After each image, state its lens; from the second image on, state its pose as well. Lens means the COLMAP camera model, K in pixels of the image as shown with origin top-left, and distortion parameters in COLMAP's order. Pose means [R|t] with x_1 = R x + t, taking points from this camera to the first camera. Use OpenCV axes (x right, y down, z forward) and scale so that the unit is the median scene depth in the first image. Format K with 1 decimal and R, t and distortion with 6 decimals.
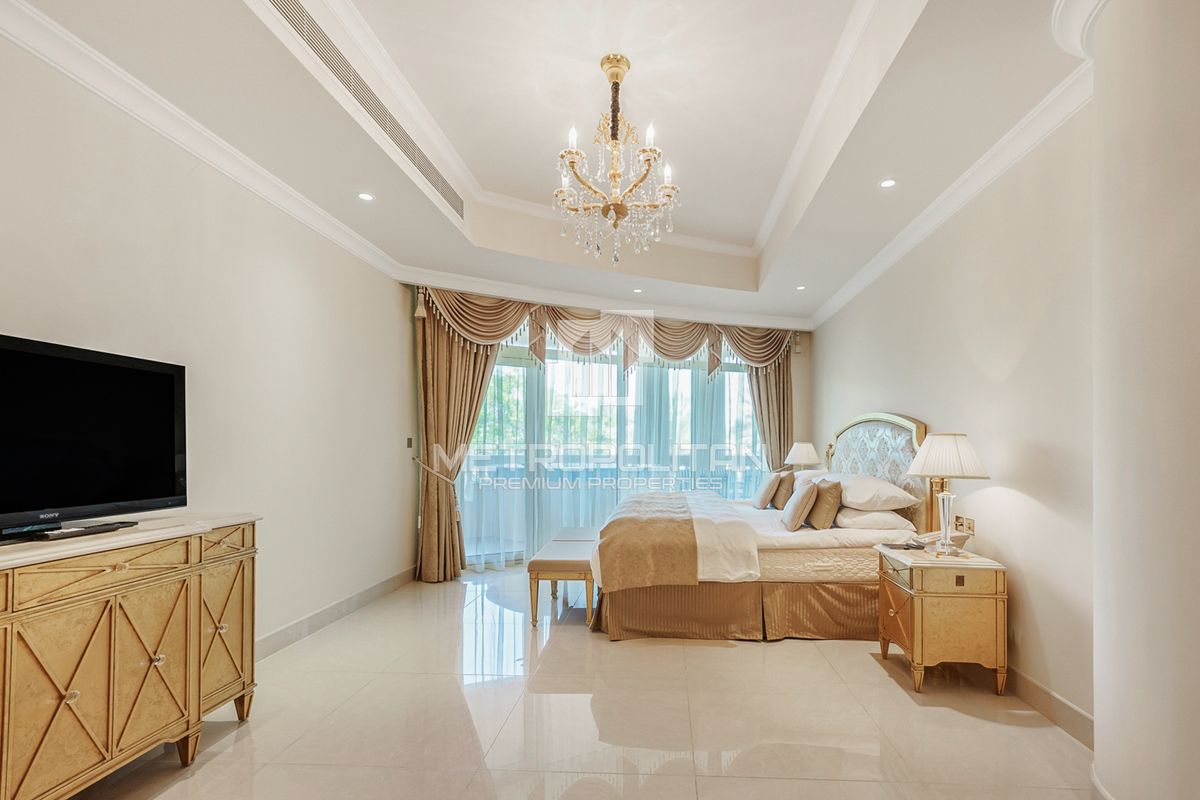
lens RADIAL K [[507.8, 0, 563.3], [0, 507.8, 436.5], [0, 0, 1]] dist [-0.001855, 0.000046]
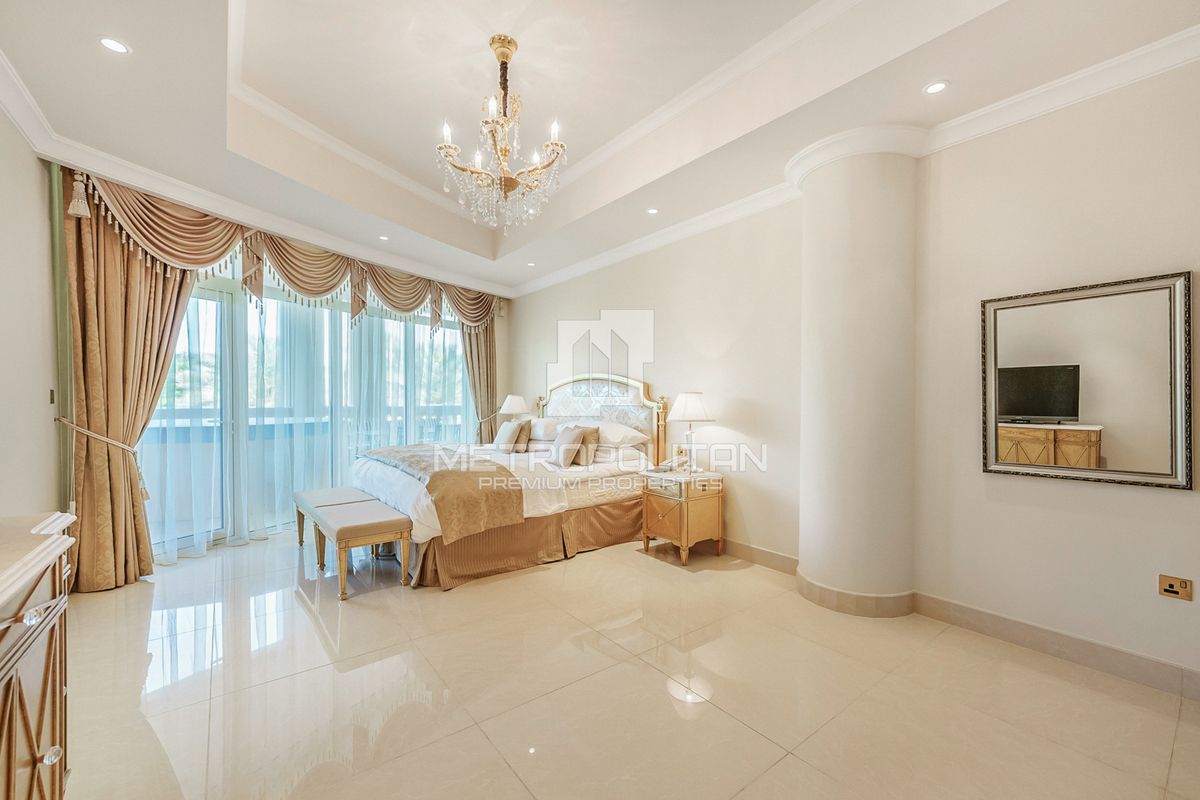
lens RADIAL K [[507.8, 0, 570.1], [0, 507.8, 399.7], [0, 0, 1]] dist [-0.001855, 0.000046]
pose [[0.769814, -0.005258, 0.638246, -0.362848], [-0.009948, 0.999746, 0.020235, -0.007085], [-0.638190, -0.021927, 0.769566, 0.054862]]
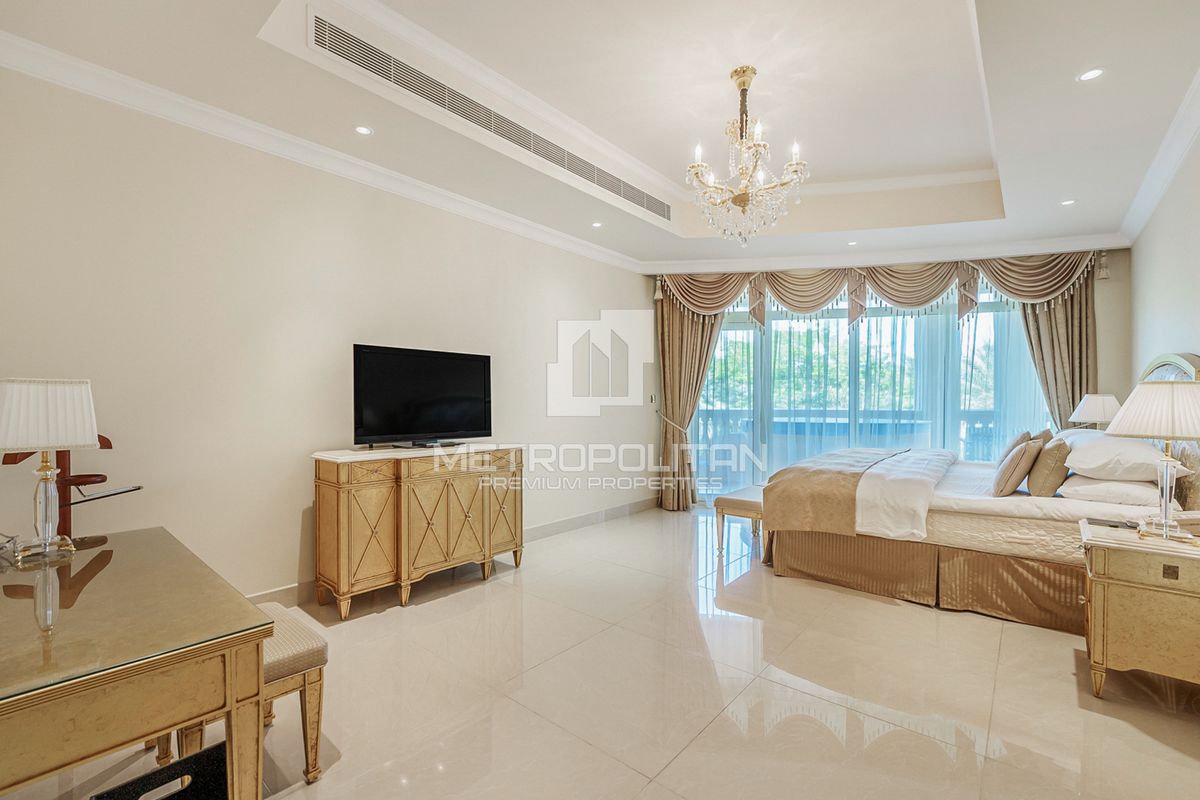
lens RADIAL K [[507.8, 0, 595.7], [0, 507.8, 398.8], [0, 0, 1]] dist [-0.001855, 0.000046]
pose [[0.788782, -0.008186, -0.614618, 0.462527], [0.015322, 0.999862, 0.006346, 0.001566], [0.614482, -0.014423, 0.788799, -0.116724]]
